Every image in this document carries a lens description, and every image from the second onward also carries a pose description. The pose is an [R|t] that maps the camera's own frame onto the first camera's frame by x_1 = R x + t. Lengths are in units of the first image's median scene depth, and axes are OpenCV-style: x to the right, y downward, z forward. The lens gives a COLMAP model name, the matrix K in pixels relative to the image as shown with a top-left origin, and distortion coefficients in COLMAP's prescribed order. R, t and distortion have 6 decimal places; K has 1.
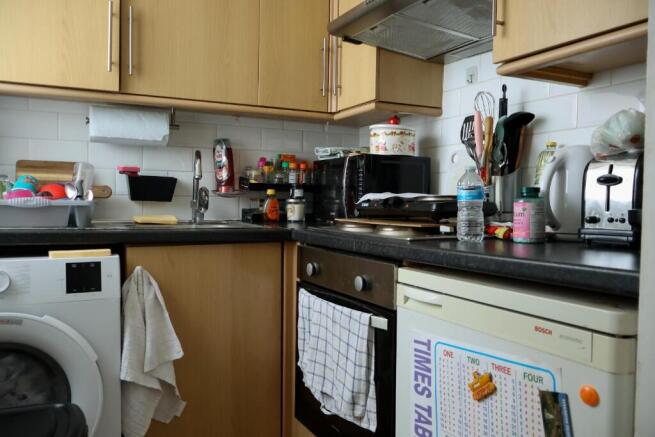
lens RADIAL K [[558.8, 0, 326.2], [0, 558.8, 222.5], [0, 0, 1]] dist [-0.008669, 0.002224]
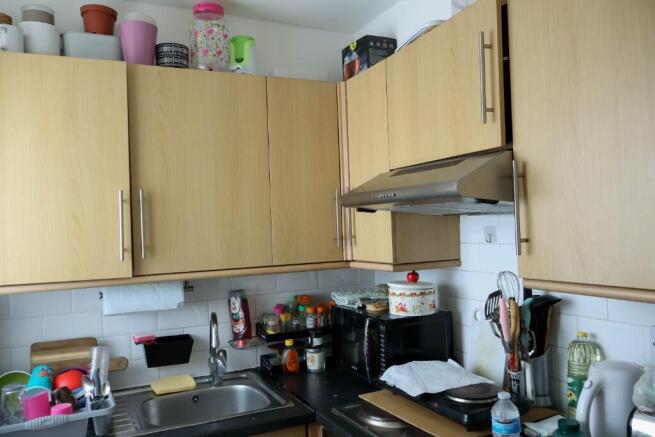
lens RADIAL K [[558.8, 0, 326.2], [0, 558.8, 222.5], [0, 0, 1]] dist [-0.008669, 0.002224]
pose [[0.998459, -0.053891, -0.013223, -0.012428], [0.053265, 0.997618, -0.043825, -0.266245], [0.015554, 0.043054, 0.998952, 0.018871]]
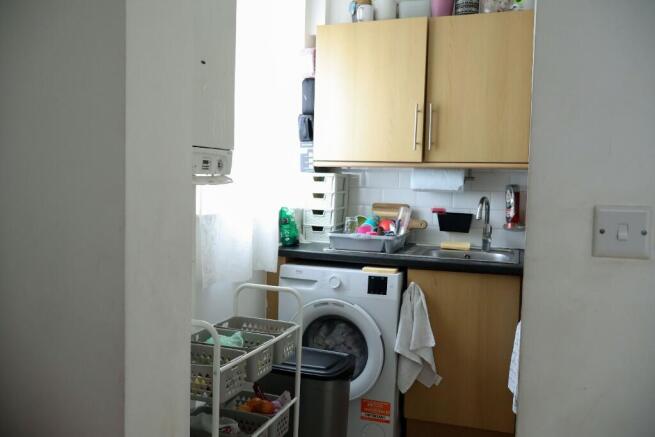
lens RADIAL K [[539.8, 0, 325.5], [0, 539.8, 221.1], [0, 0, 1]] dist [0.002104, 0.003160]
pose [[0.702316, 0.055680, -0.709685, 0.478469], [-0.038752, 0.998448, 0.039986, -0.122724], [0.710810, -0.000581, 0.703384, -0.199611]]
